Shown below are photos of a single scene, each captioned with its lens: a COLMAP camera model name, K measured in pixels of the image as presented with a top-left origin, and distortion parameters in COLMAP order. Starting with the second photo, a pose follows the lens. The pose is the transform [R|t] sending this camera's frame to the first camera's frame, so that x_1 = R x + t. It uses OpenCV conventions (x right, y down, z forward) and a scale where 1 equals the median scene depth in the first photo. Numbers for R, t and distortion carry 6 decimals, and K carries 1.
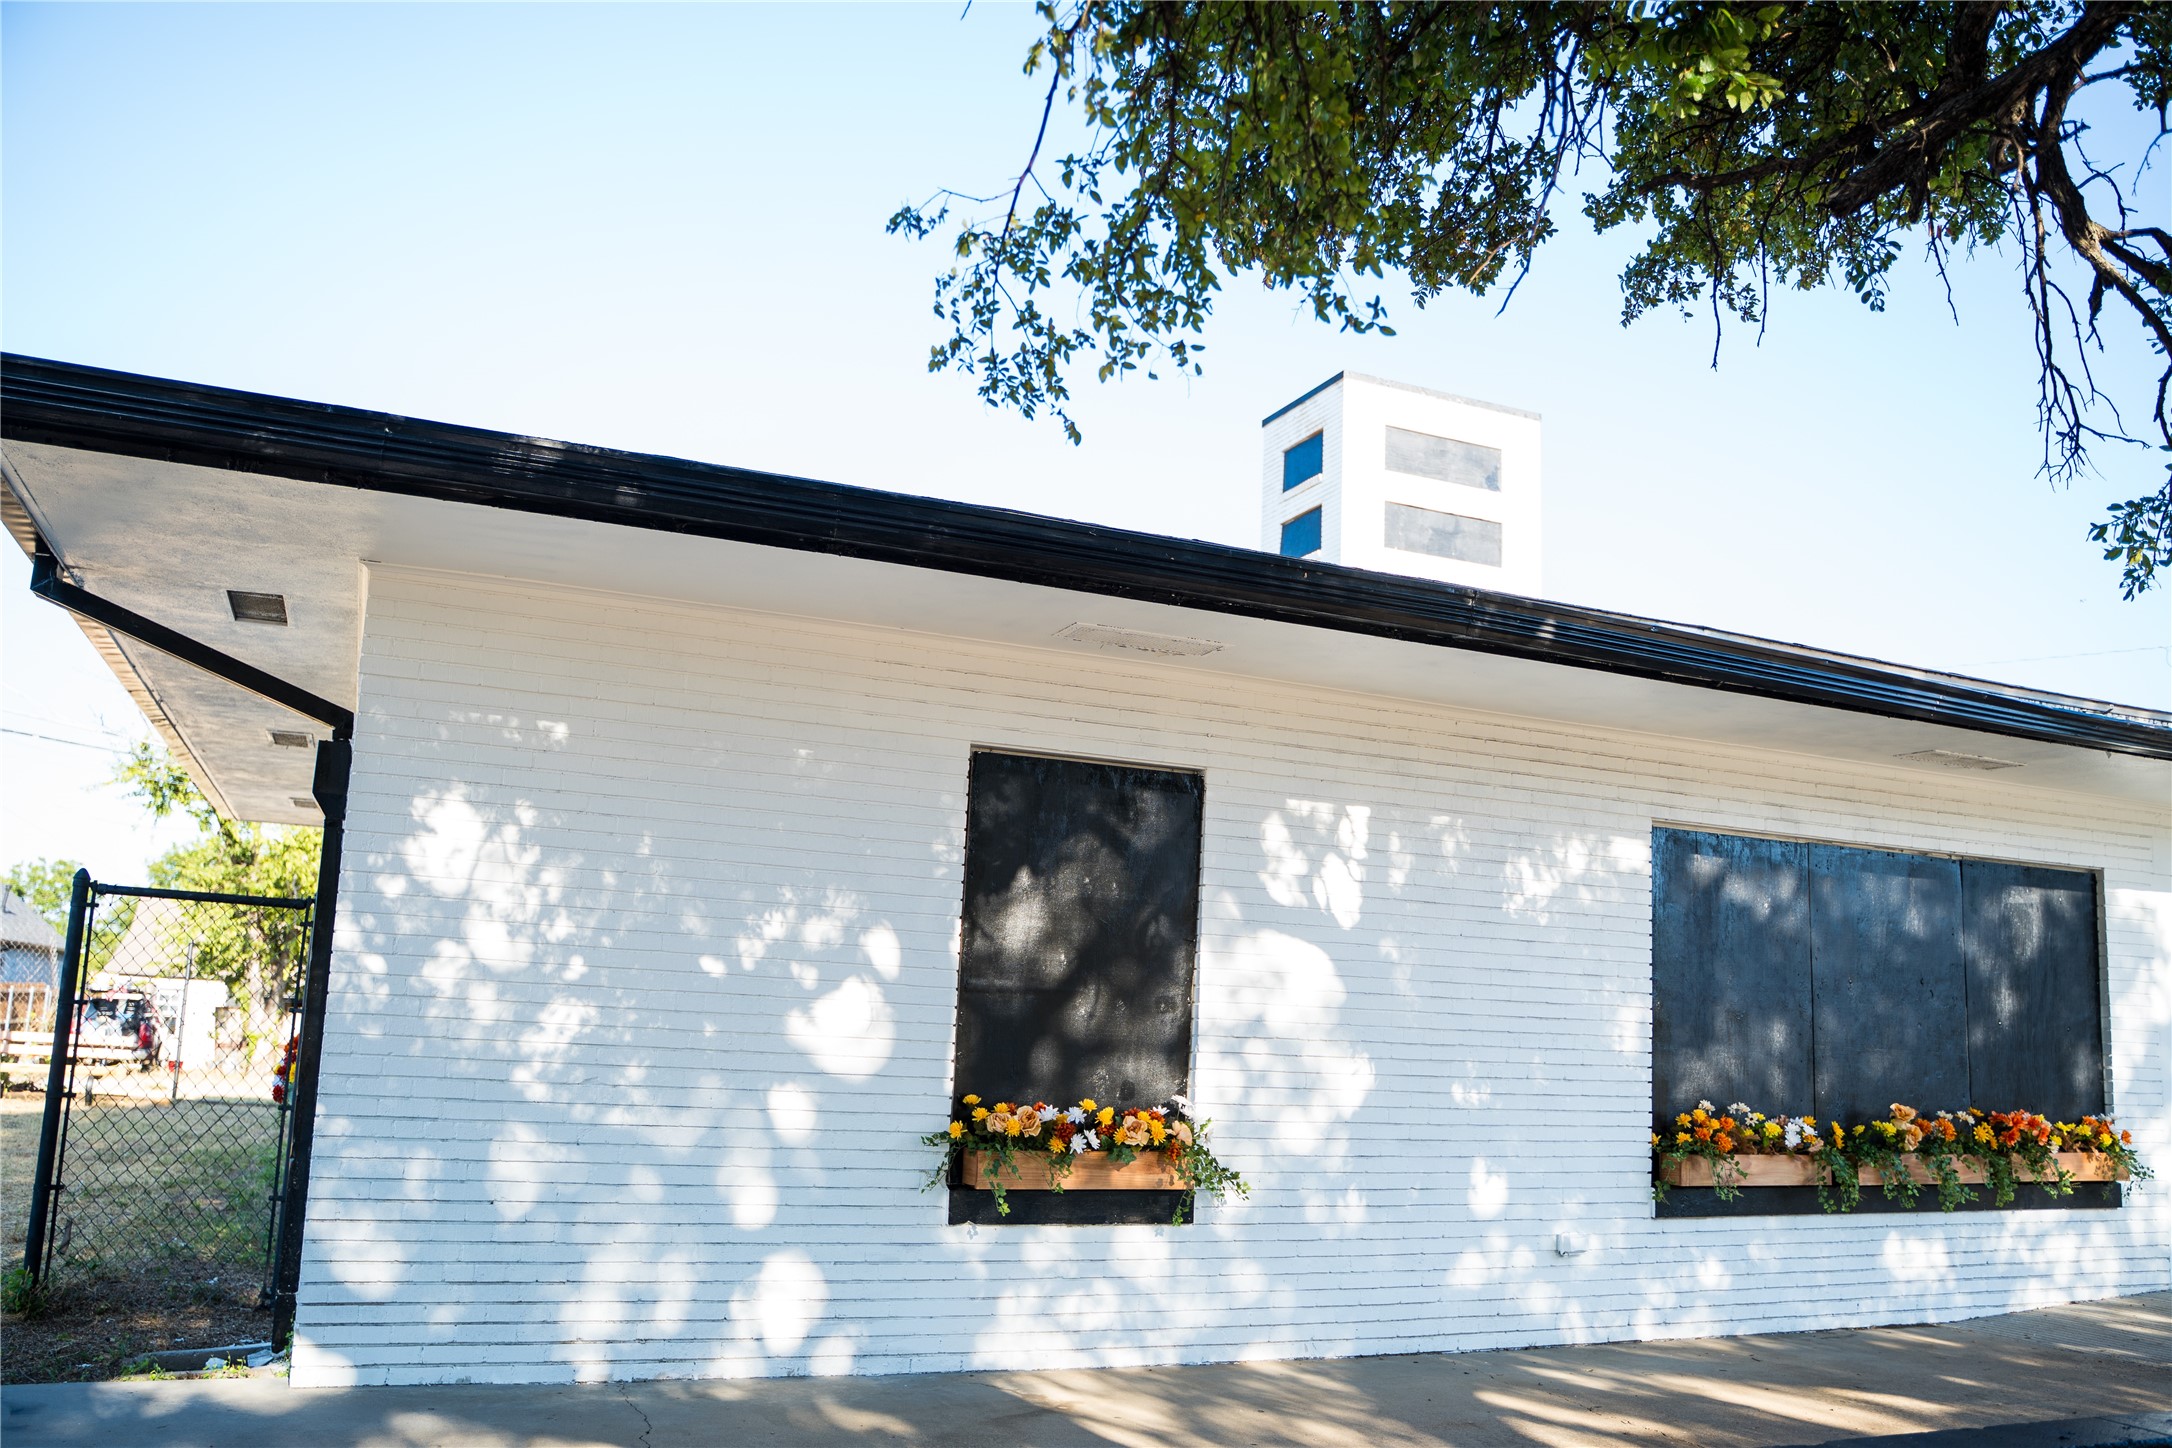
lens RADIAL K [[1753.5, 0, 1090.4], [0, 1753.5, 722.2], [0, 0, 1]] dist [-0.117607, 0.098645]
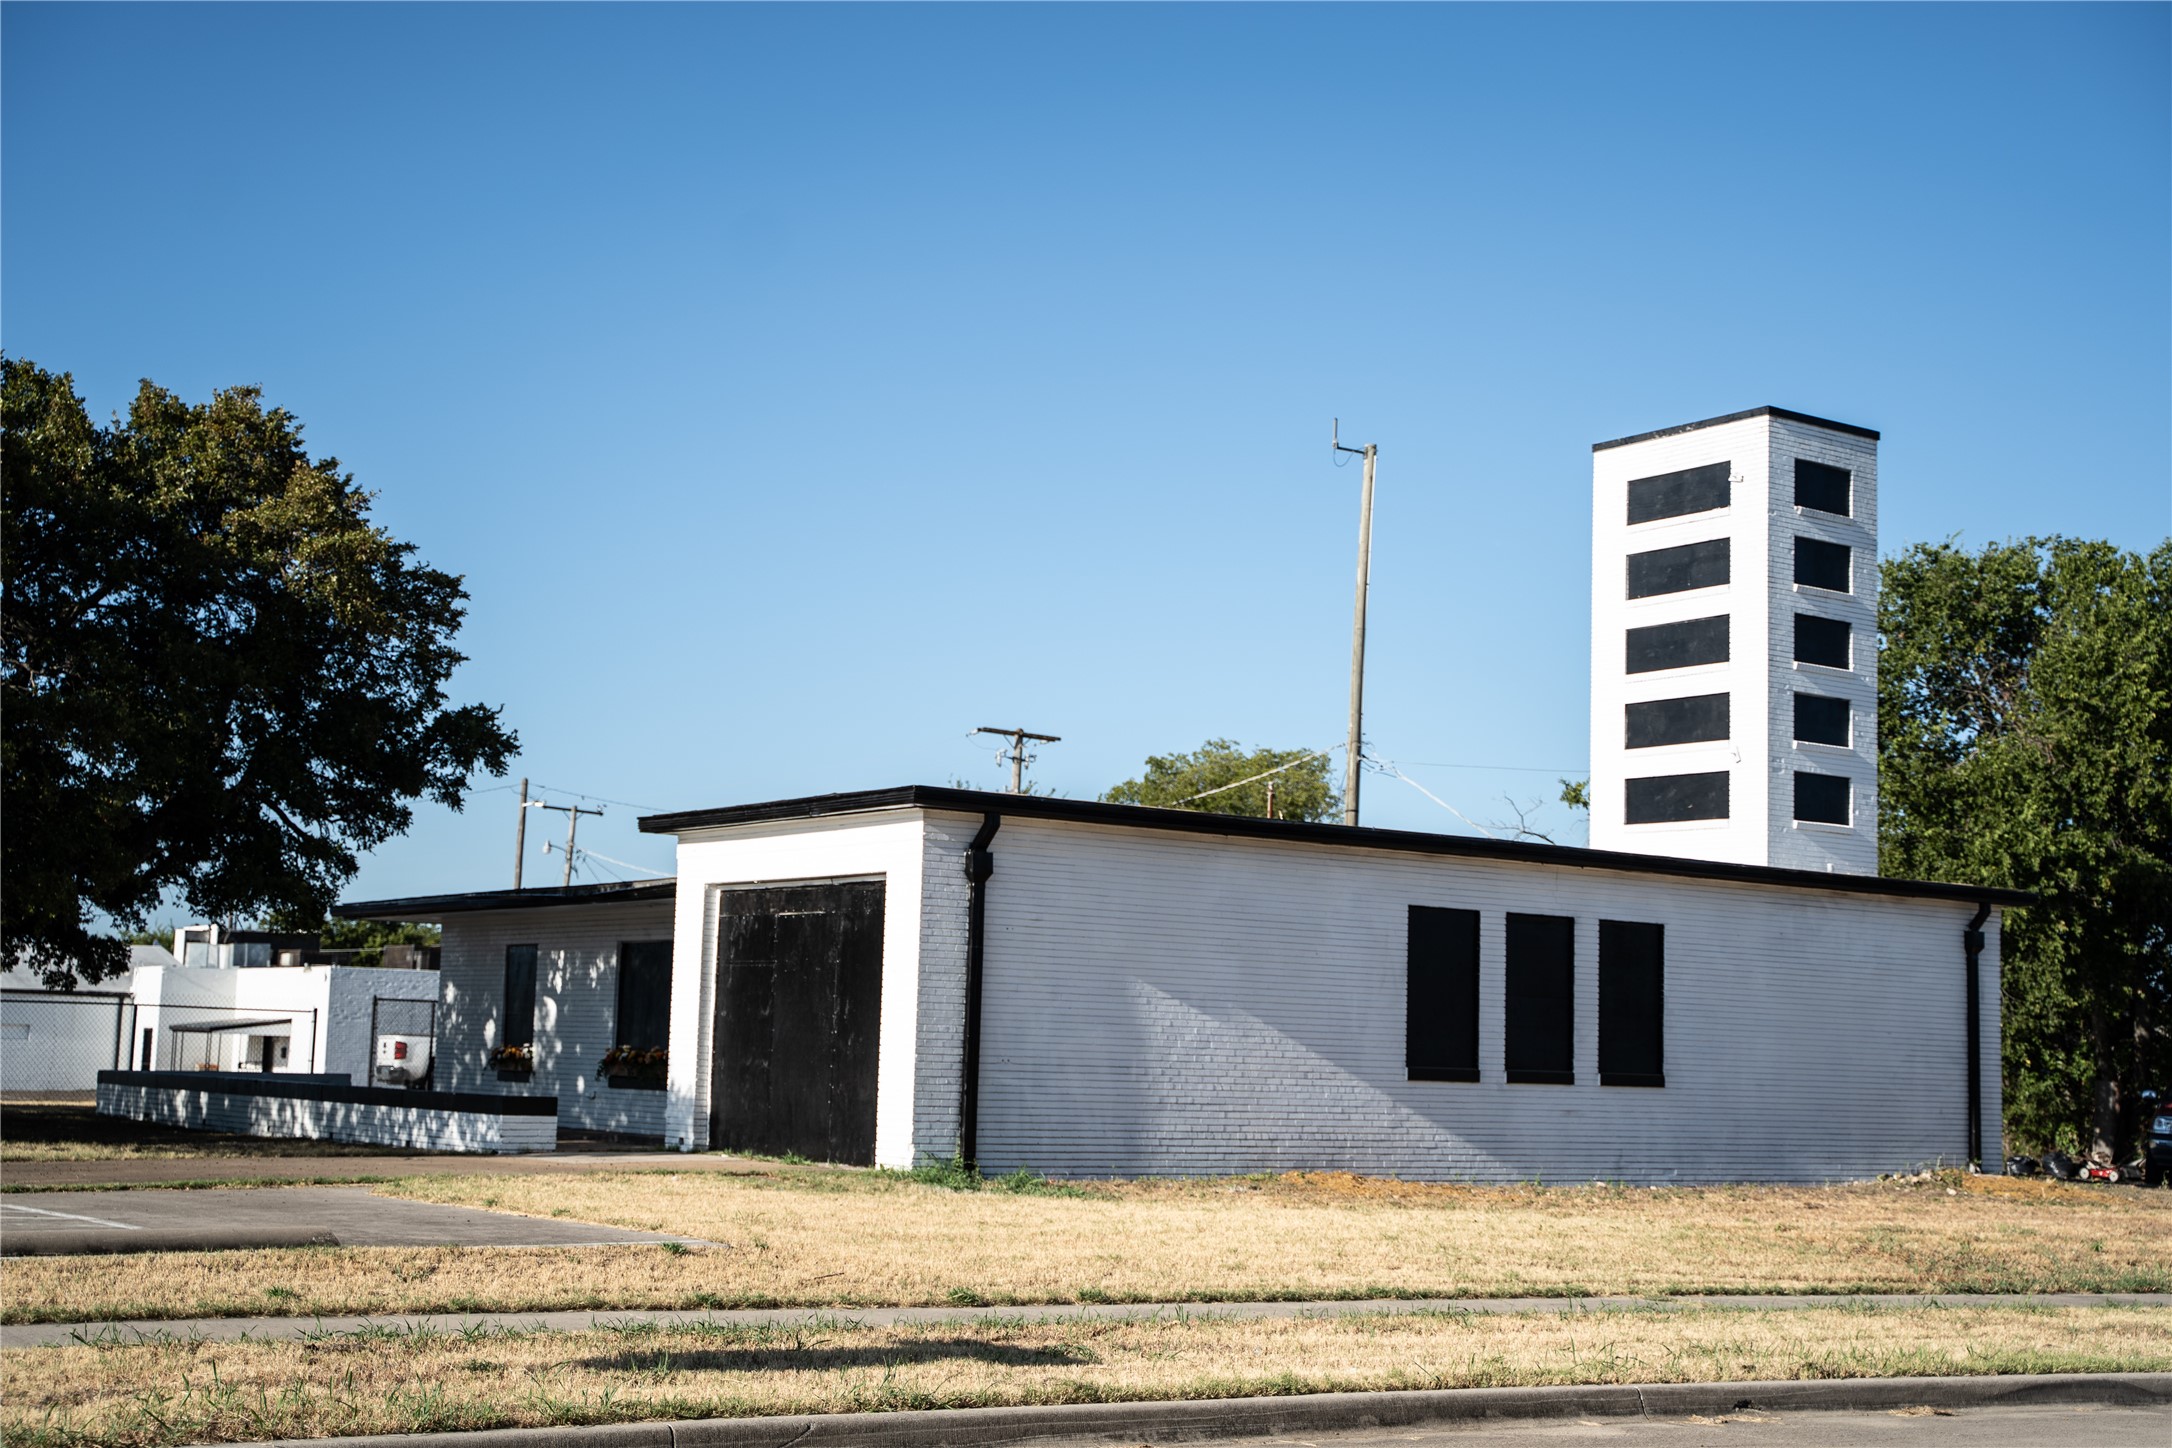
lens RADIAL K [[2739.6, 0, 1086.0], [0, 2739.6, 724.0], [0, 0, 1]] dist [0.072474, 0.017463]
pose [[0.207869, -0.160492, -0.964900, 4.861617], [0.135487, 0.981663, -0.134092, 0.411458], [0.968728, -0.102858, 0.225802, 0.865791]]
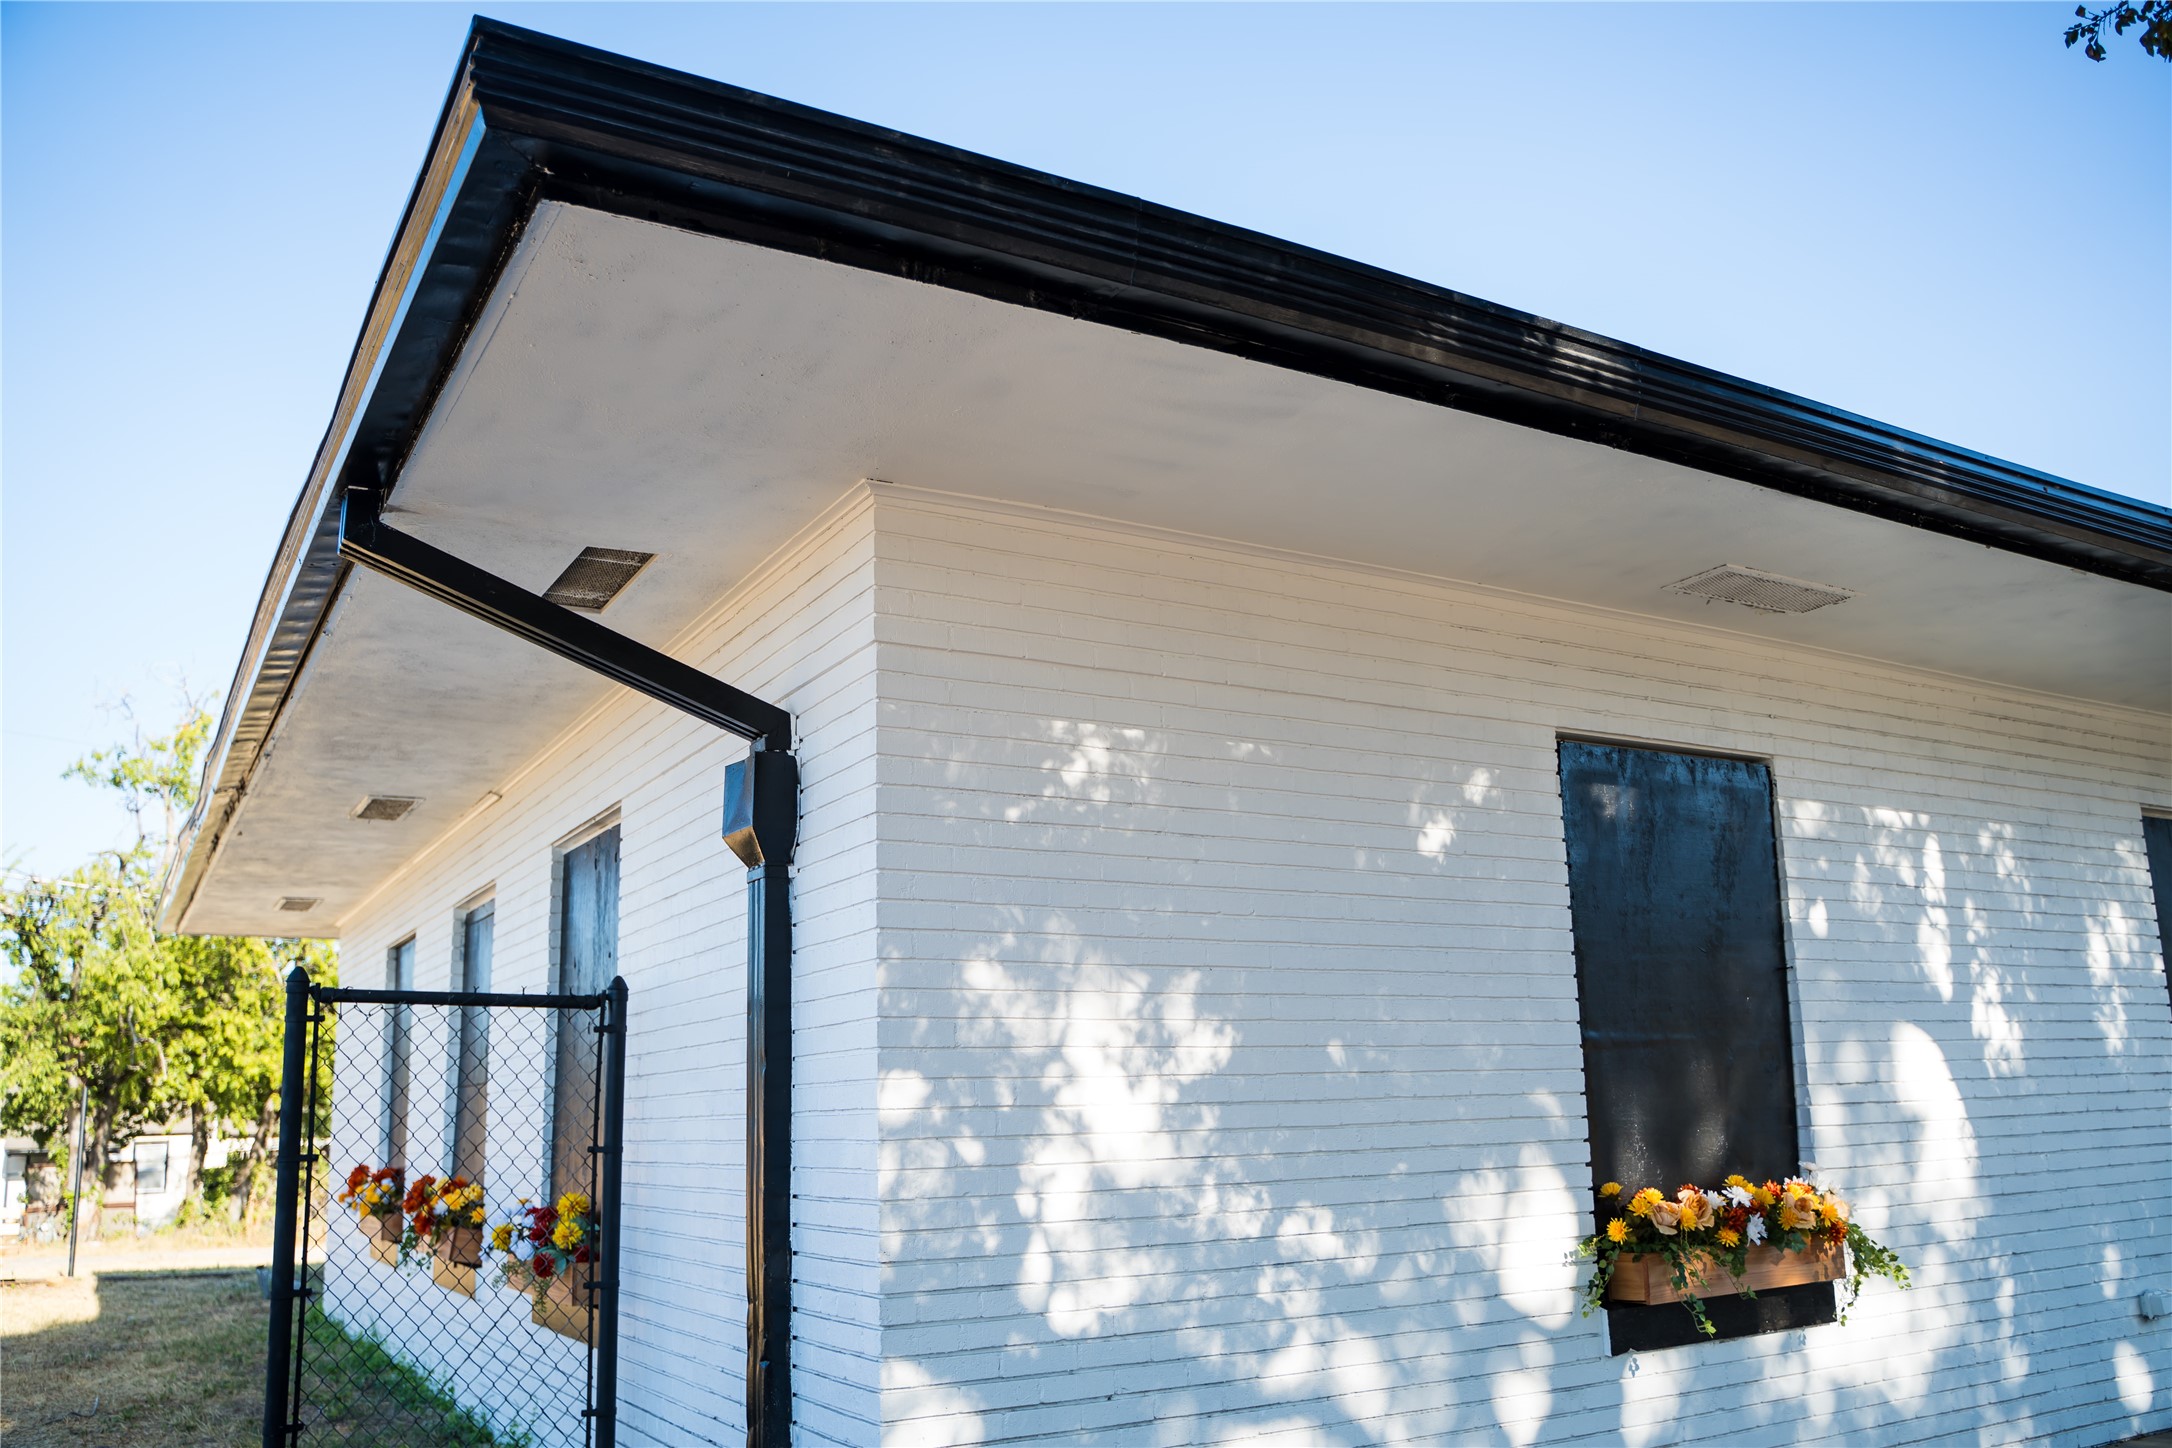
lens RADIAL K [[1753.5, 0, 1090.4], [0, 1753.5, 722.2], [0, 0, 1]] dist [-0.117607, 0.098645]
pose [[0.989873, -0.040689, 0.136002, -0.345049], [0.047698, 0.997675, -0.048683, 0.033219], [-0.133705, 0.054677, 0.989512, 0.236260]]
